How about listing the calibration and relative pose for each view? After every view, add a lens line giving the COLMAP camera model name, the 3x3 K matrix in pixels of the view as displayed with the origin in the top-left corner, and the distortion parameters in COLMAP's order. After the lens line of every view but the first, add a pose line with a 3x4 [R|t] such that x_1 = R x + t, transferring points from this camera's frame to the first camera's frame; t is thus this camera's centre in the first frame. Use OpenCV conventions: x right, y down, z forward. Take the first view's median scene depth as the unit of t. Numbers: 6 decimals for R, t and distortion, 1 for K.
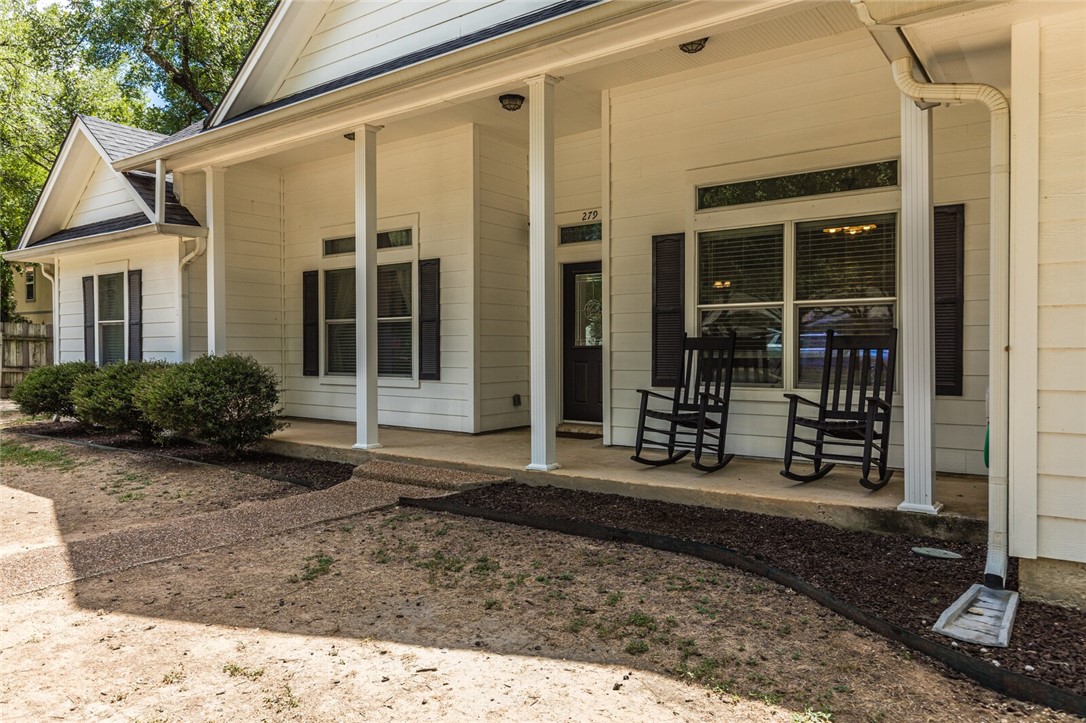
lens RADIAL K [[741.8, 0, 549.2], [0, 741.8, 358.8], [0, 0, 1]] dist [0.001913, -0.000334]
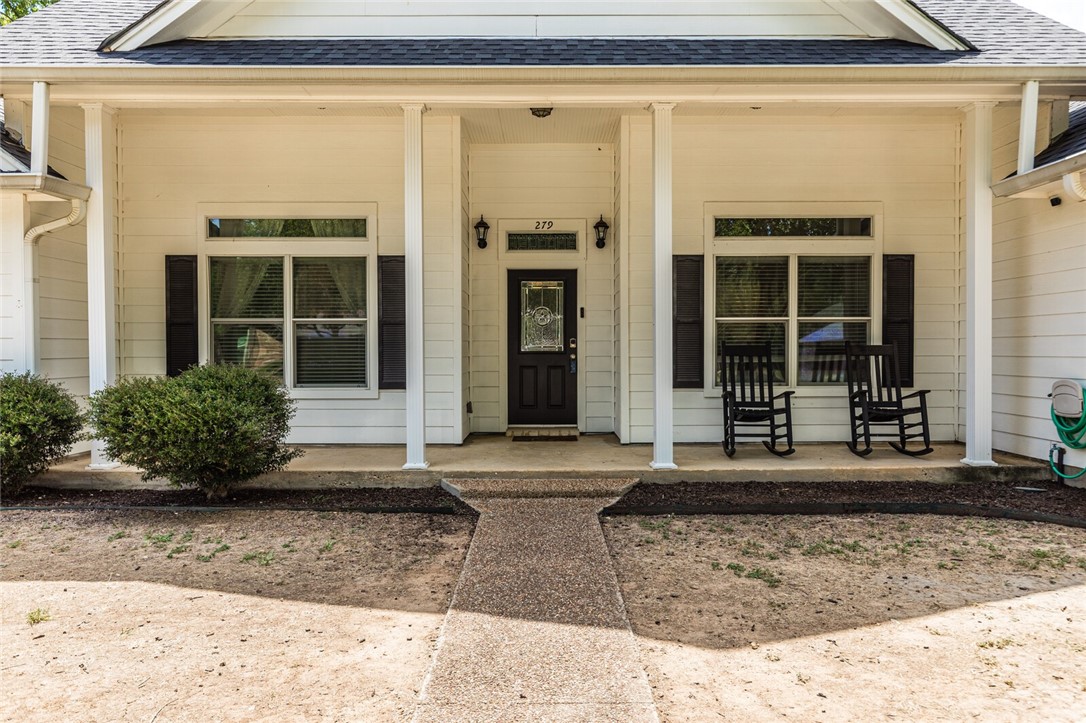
lens RADIAL K [[741.8, 0, 548.2], [0, 741.8, 364.0], [0, 0, 1]] dist [0.001913, -0.000334]
pose [[0.805780, -0.013098, 0.592070, -0.771513], [0.008092, 0.999906, 0.011107, -0.015297], [-0.592160, -0.004159, 0.805810, 0.226048]]
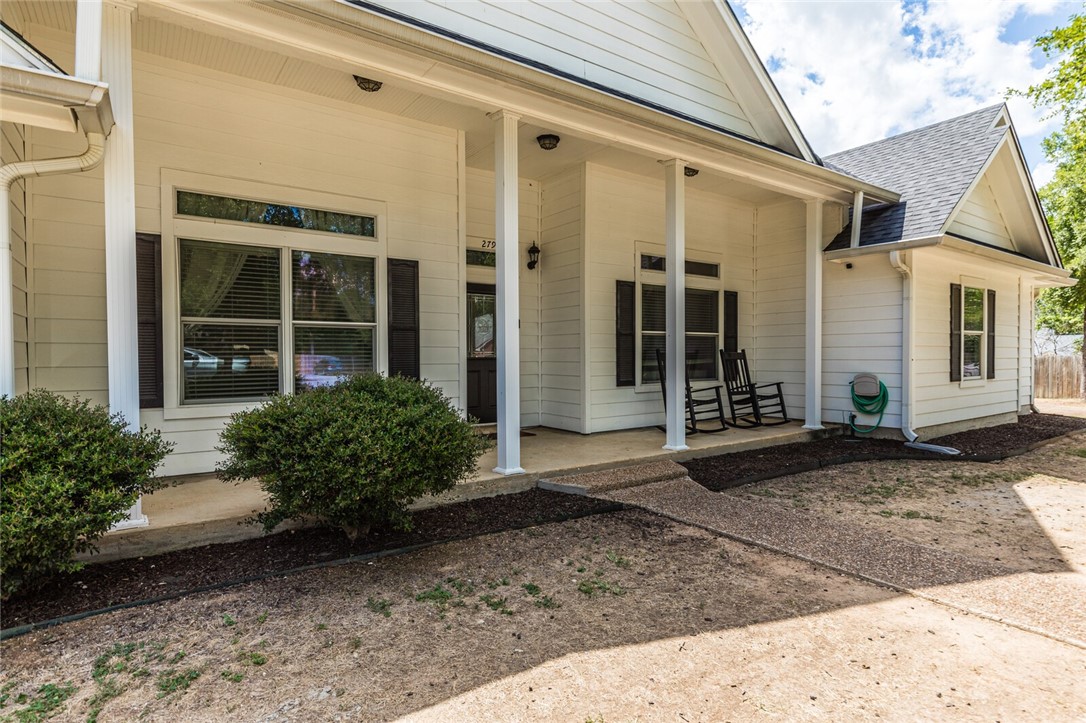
lens RADIAL K [[576.7, 0, 549.4], [0, 576.7, 364.6], [0, 0, 1]] dist [0.005286, -0.003916]
pose [[0.312491, -0.016292, 0.949781, -1.071348], [0.012706, 0.999835, 0.012970, -0.023223], [-0.949836, 0.008015, 0.312646, 0.878327]]
